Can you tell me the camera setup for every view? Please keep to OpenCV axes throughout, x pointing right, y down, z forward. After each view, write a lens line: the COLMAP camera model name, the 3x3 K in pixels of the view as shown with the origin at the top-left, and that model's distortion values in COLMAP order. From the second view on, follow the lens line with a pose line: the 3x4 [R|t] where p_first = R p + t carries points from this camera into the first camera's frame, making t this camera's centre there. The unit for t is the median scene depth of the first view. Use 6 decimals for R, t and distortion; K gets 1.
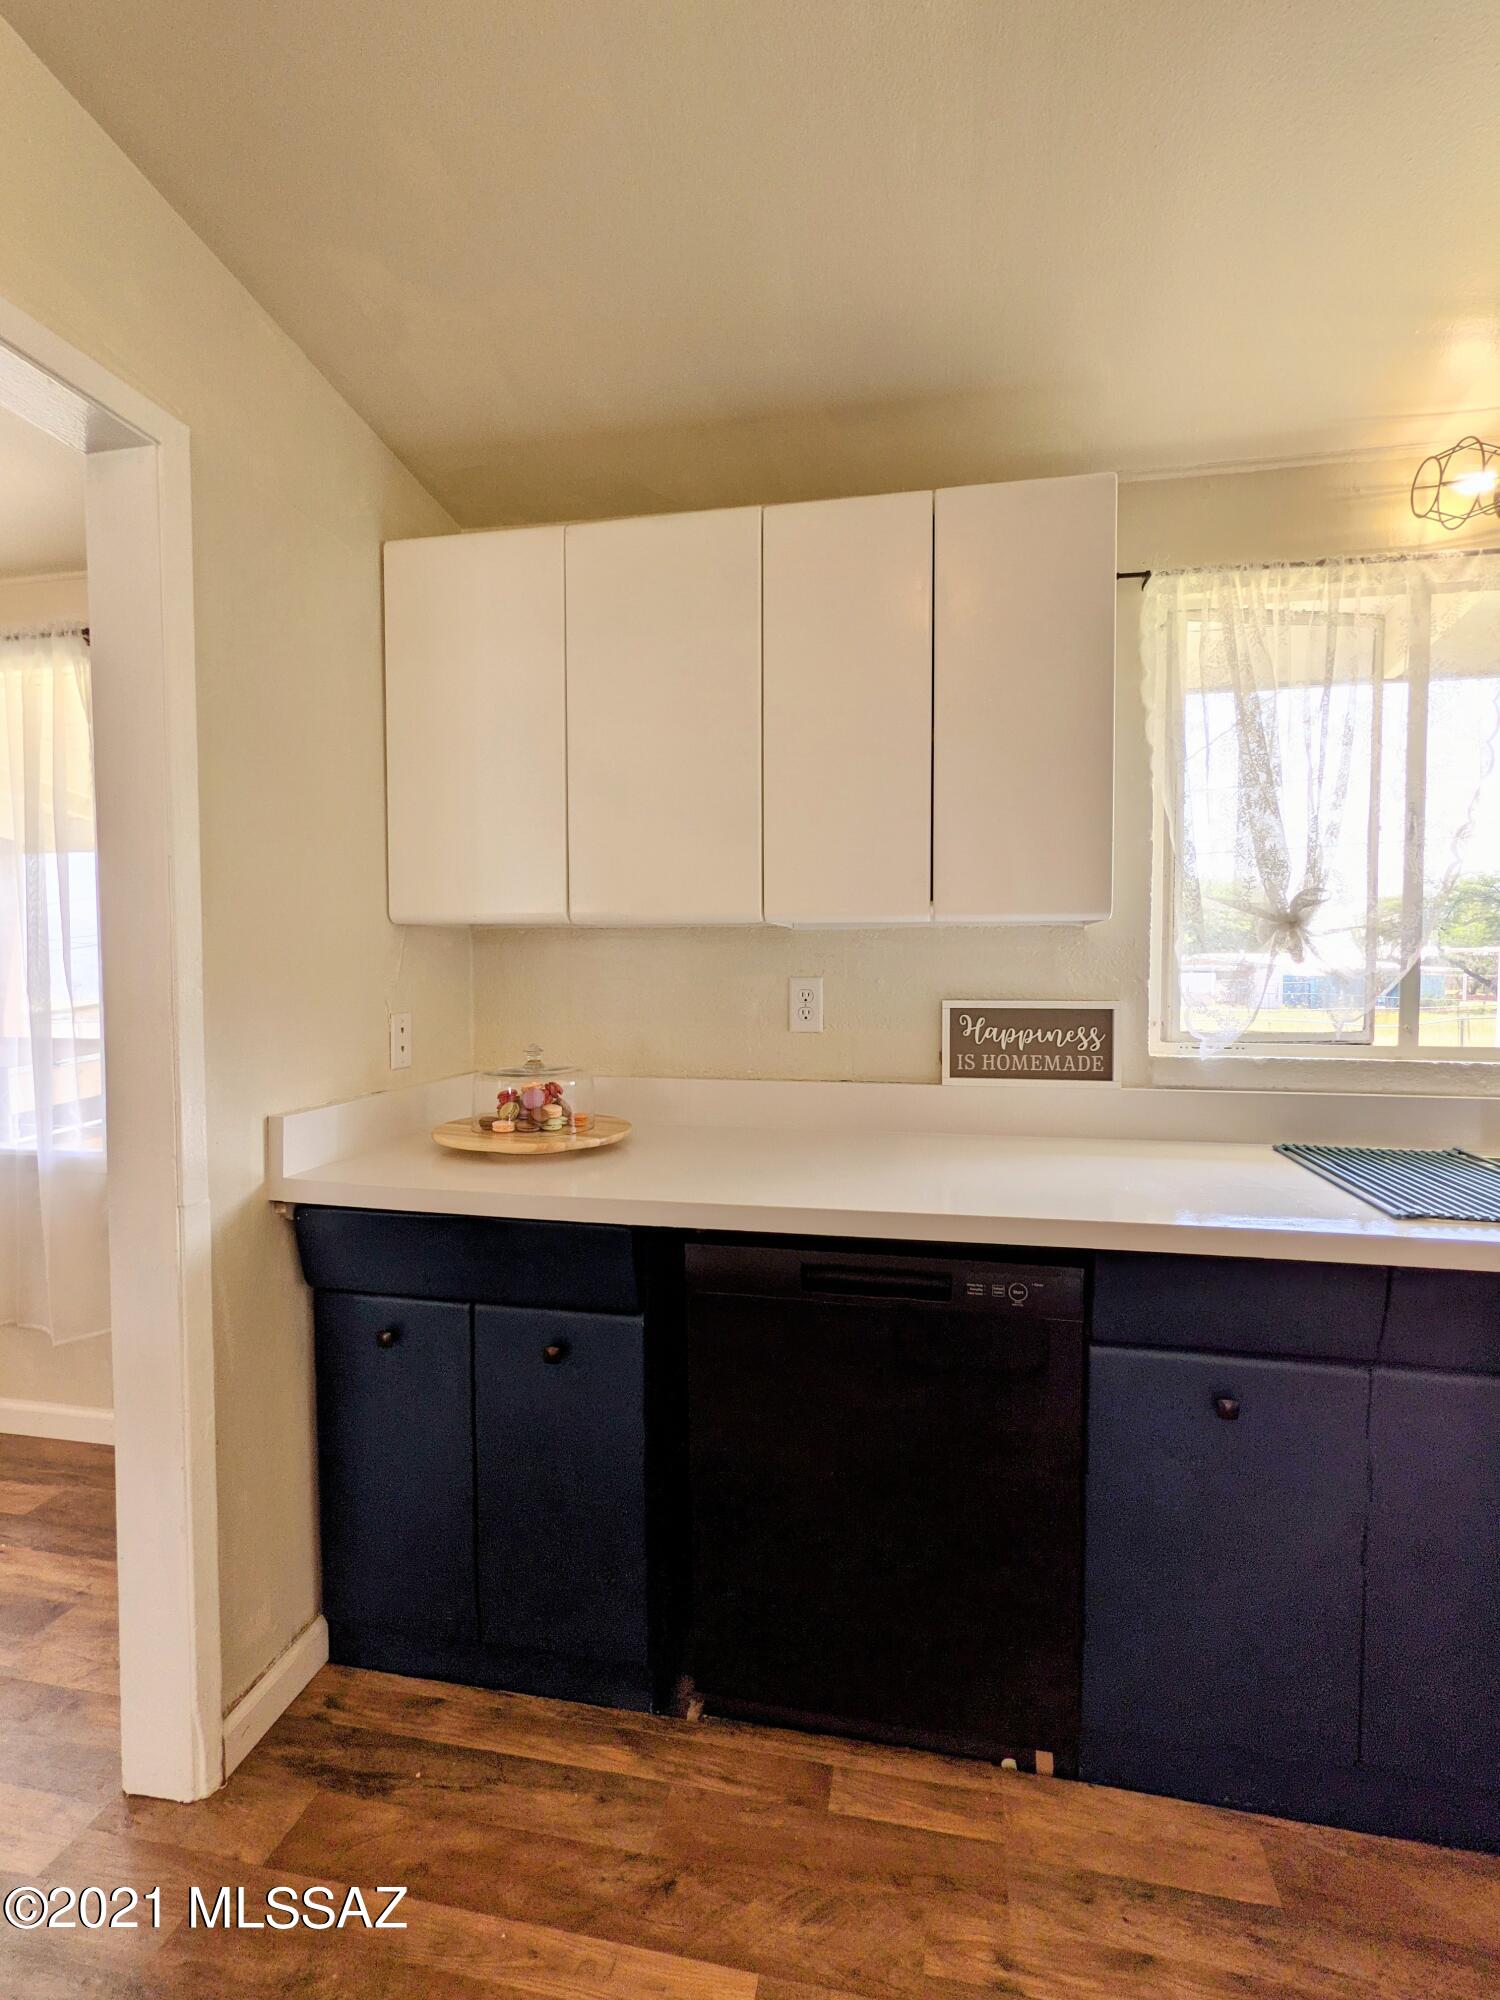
lens RADIAL K [[970.6, 0, 736.2], [0, 970.6, 1000.4], [0, 0, 1]] dist [0.001859, 0.002935]
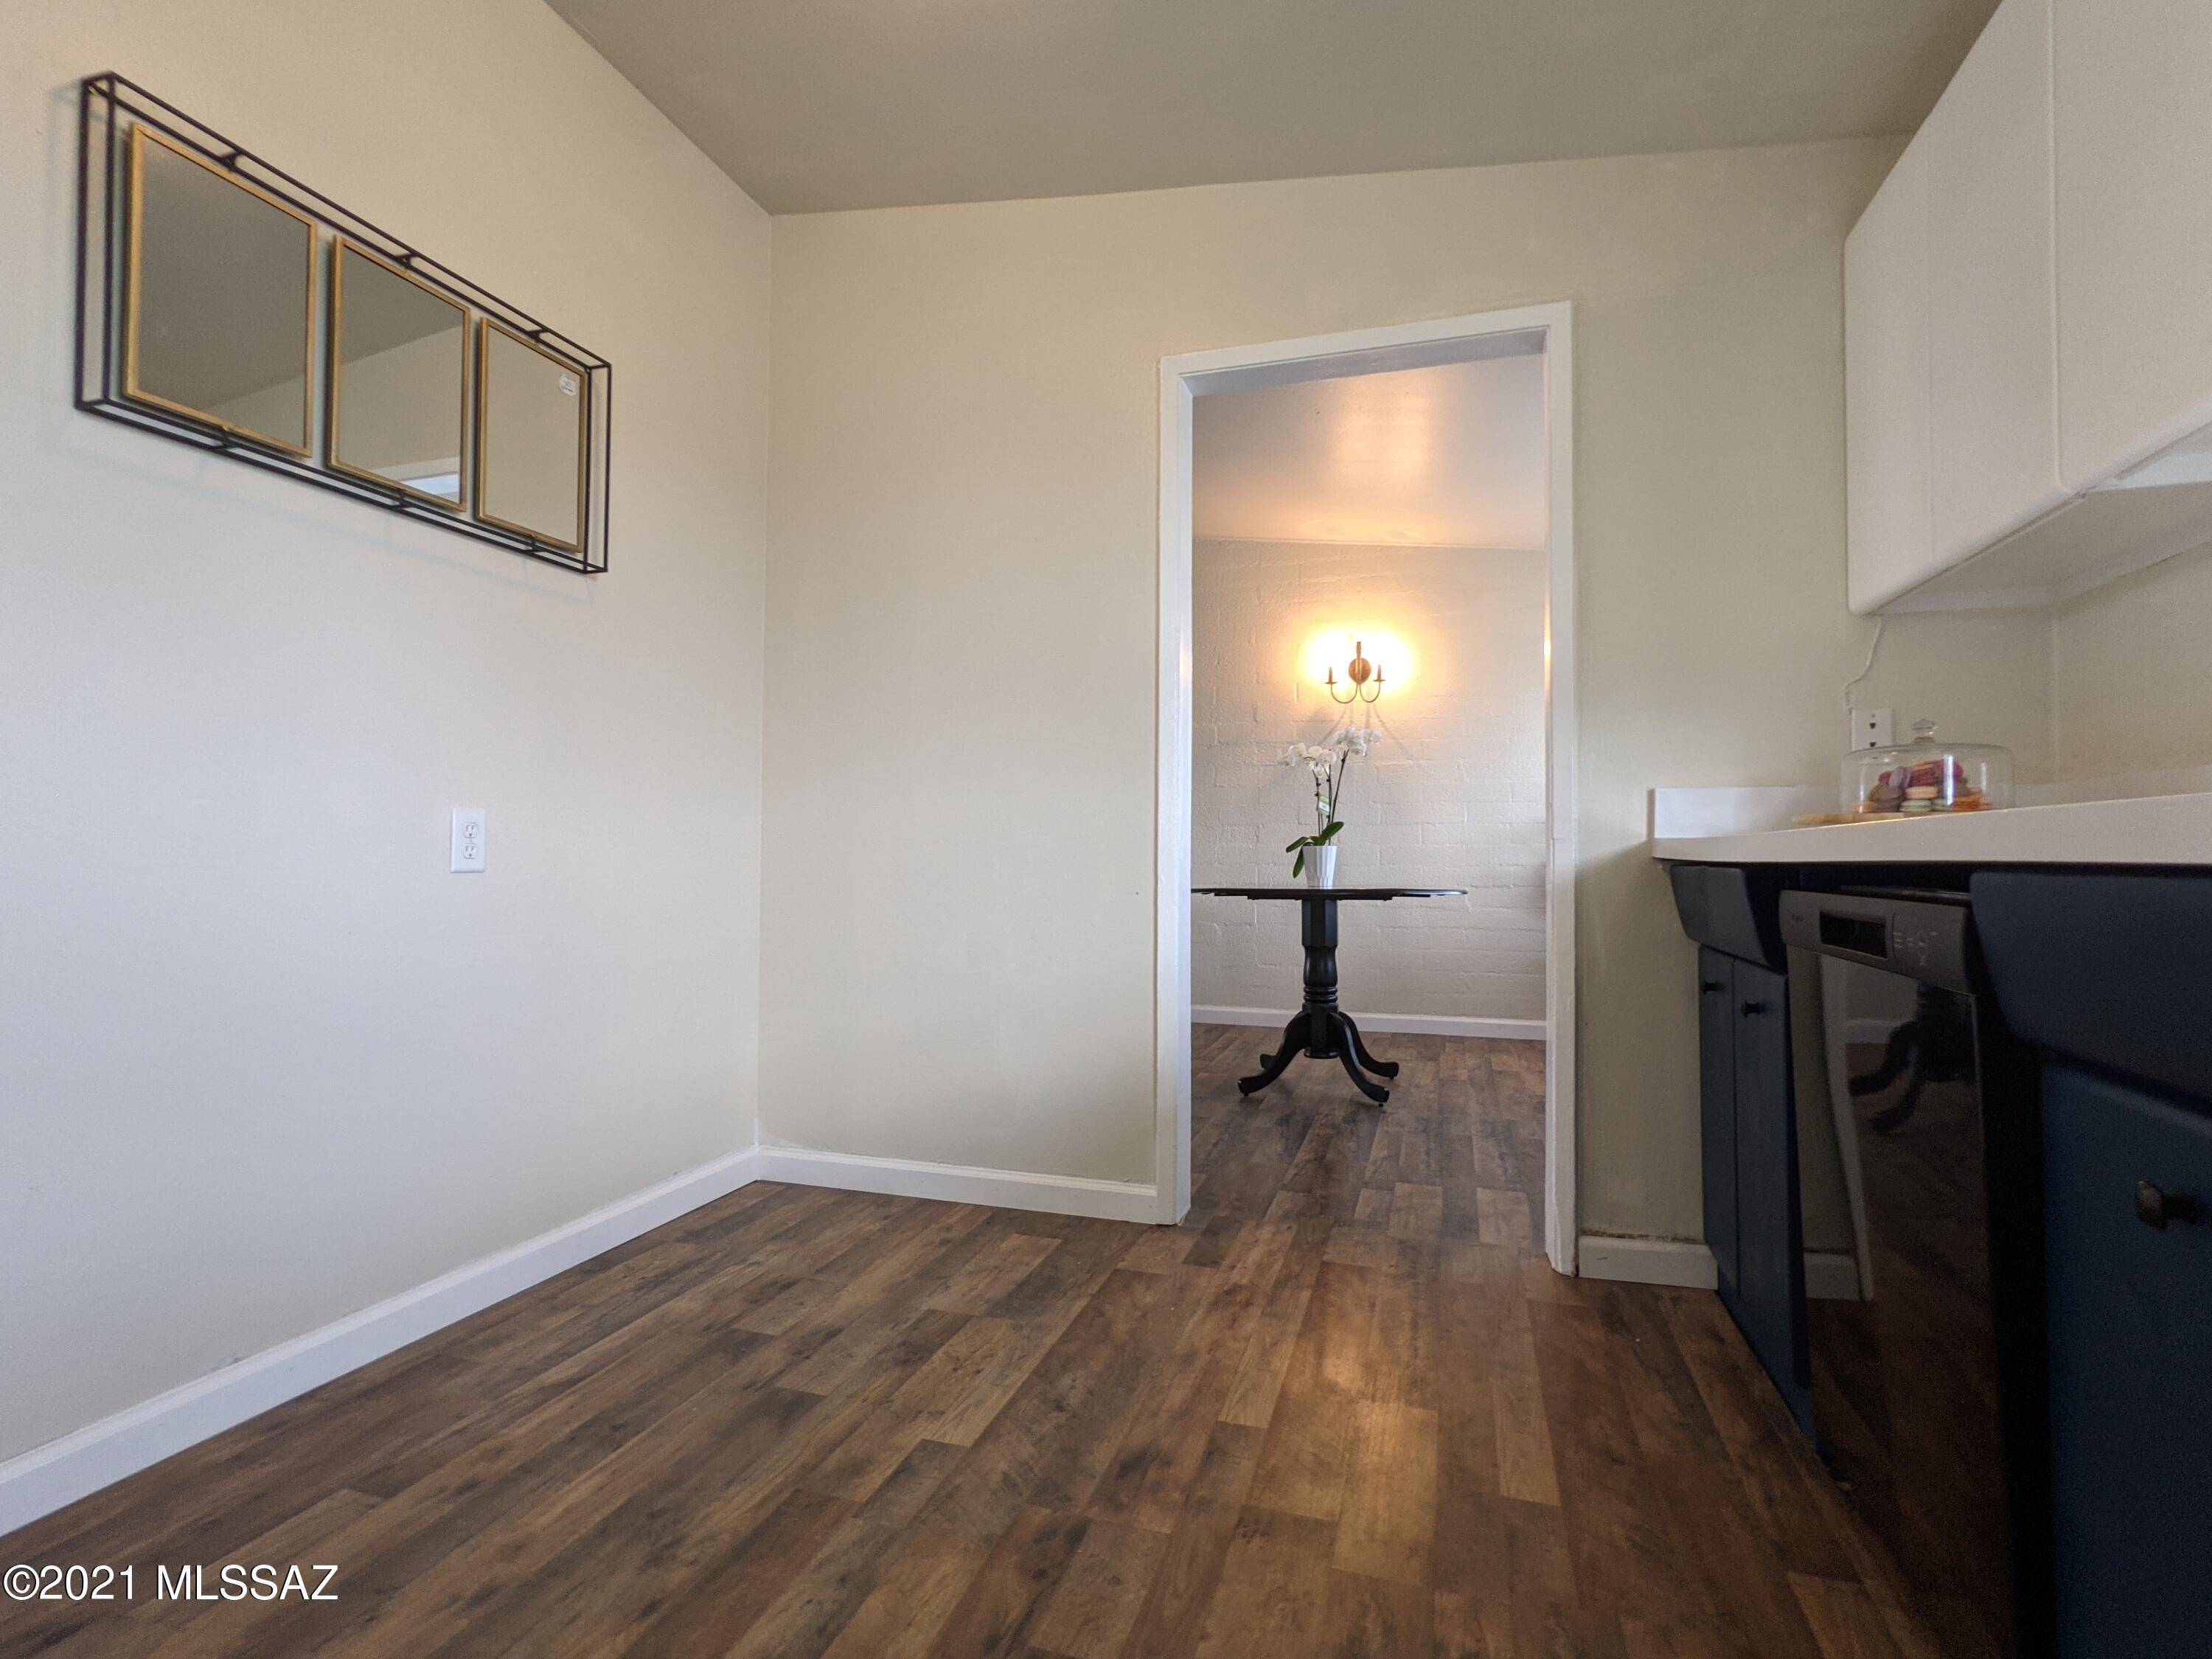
lens RADIAL K [[1073.5, 0, 1101.4], [0, 1073.5, 822.4], [0, 0, 1]] dist [0.001859, 0.002935]
pose [[-0.102432, -0.026138, -0.994397, 0.780330], [-0.043492, 0.998816, -0.021774, 0.181390], [0.993789, 0.041018, -0.103447, 0.362612]]
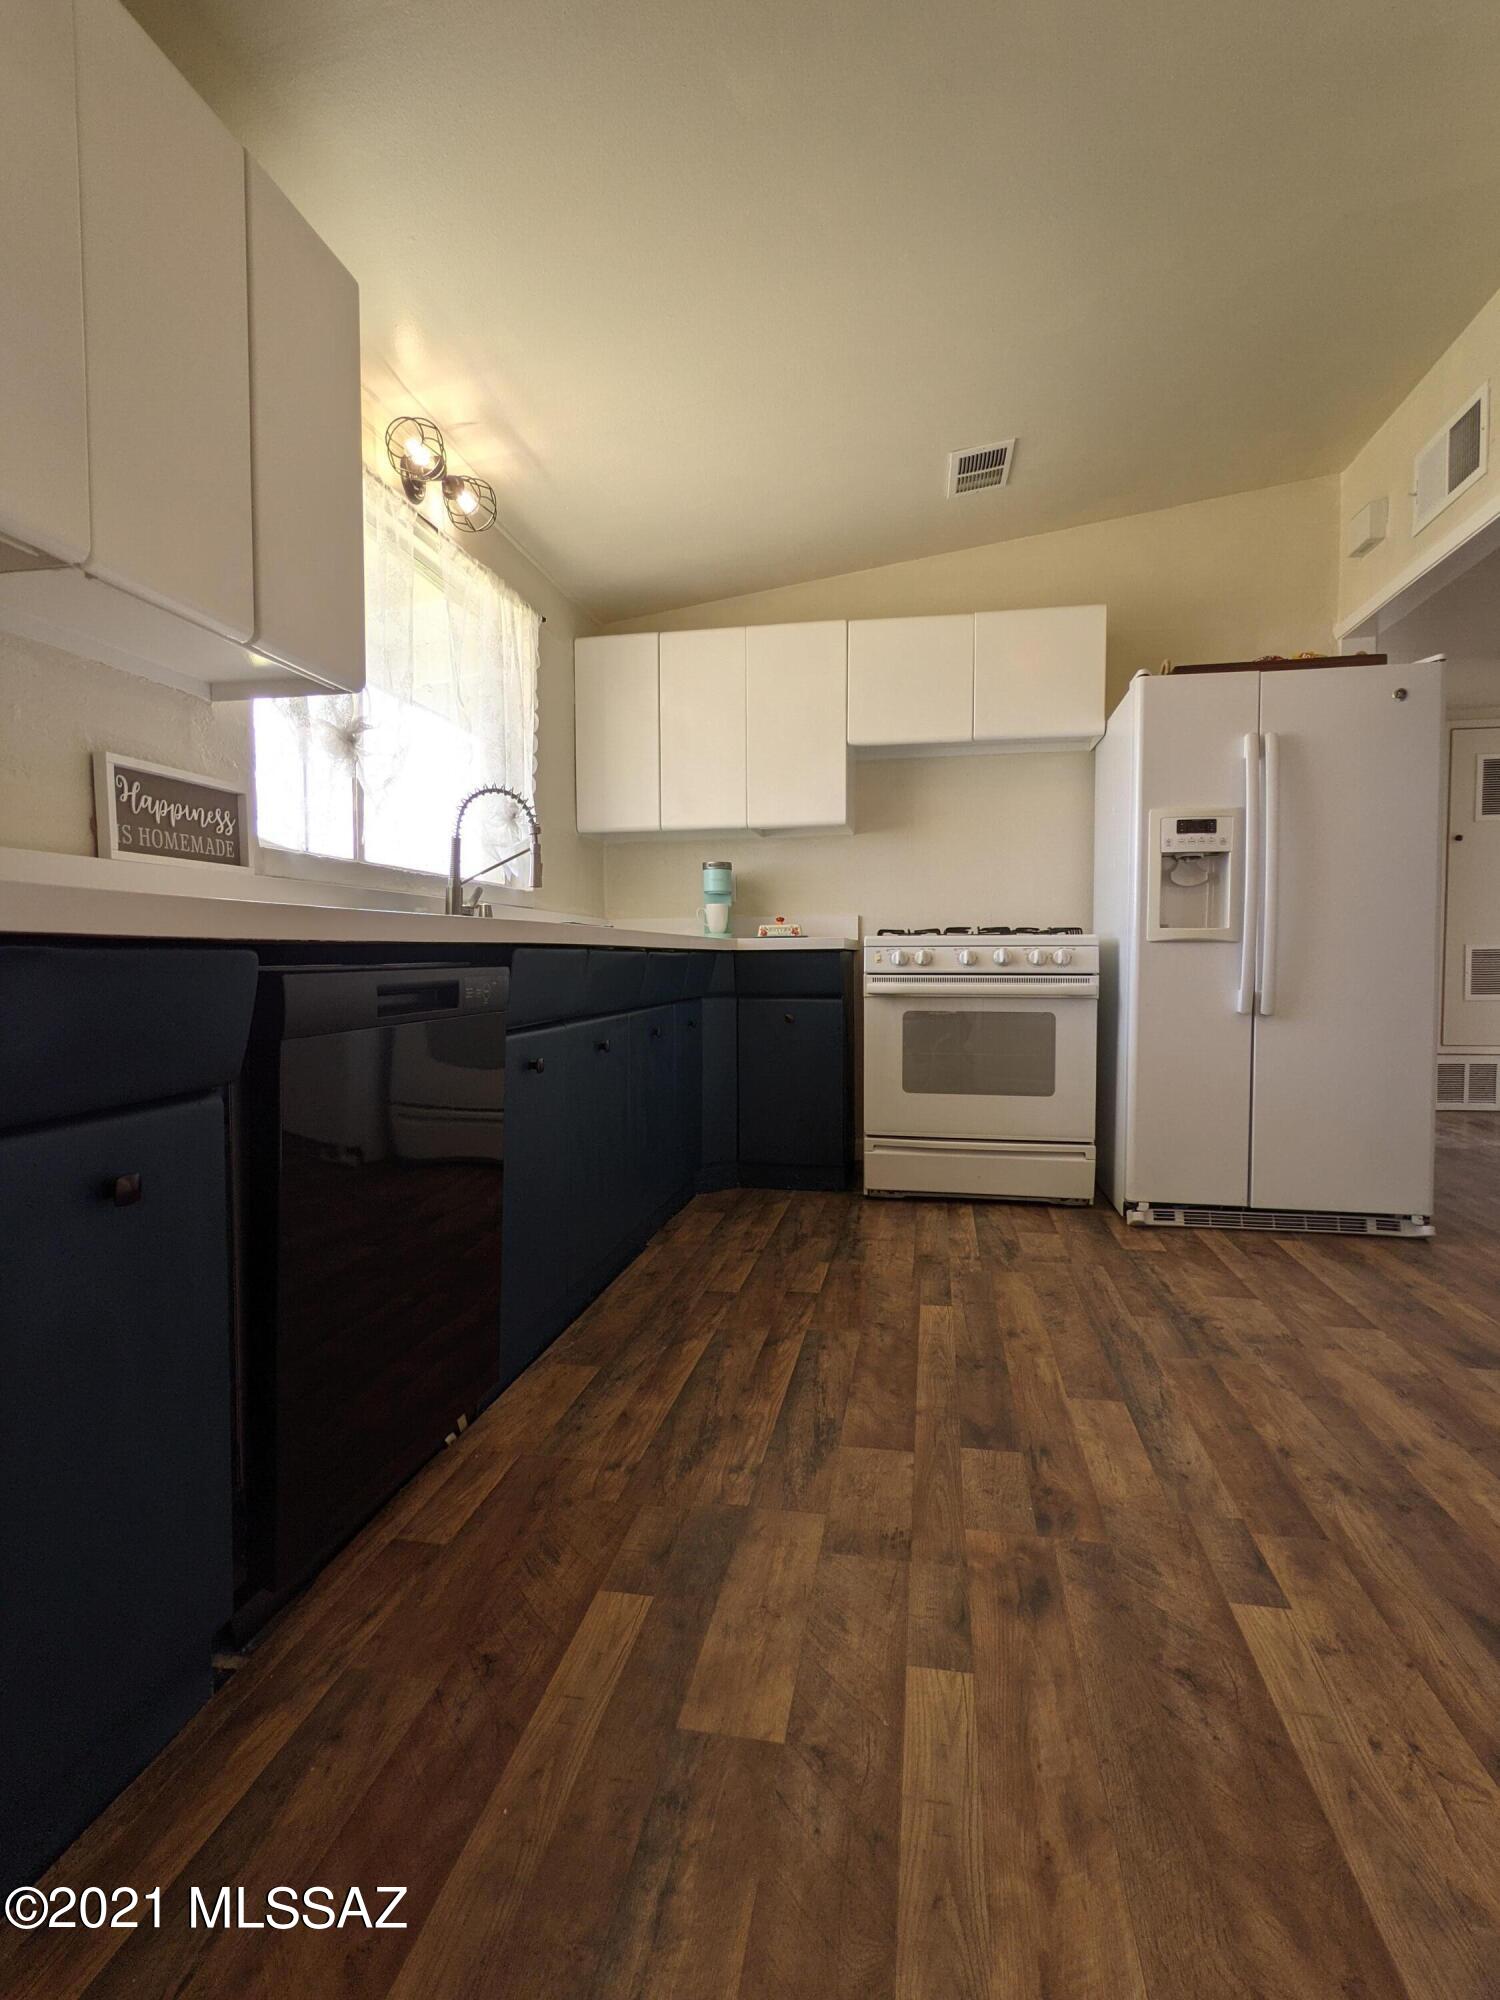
lens RADIAL K [[970.6, 0, 747.5], [0, 970.6, 1006.2], [0, 0, 1]] dist [0.001859, 0.002935]
pose [[-0.025163, -0.049111, 0.998476, -0.618529], [0.043764, 0.997781, 0.050179, 0.195675], [-0.998725, 0.044960, -0.022958, 0.513215]]
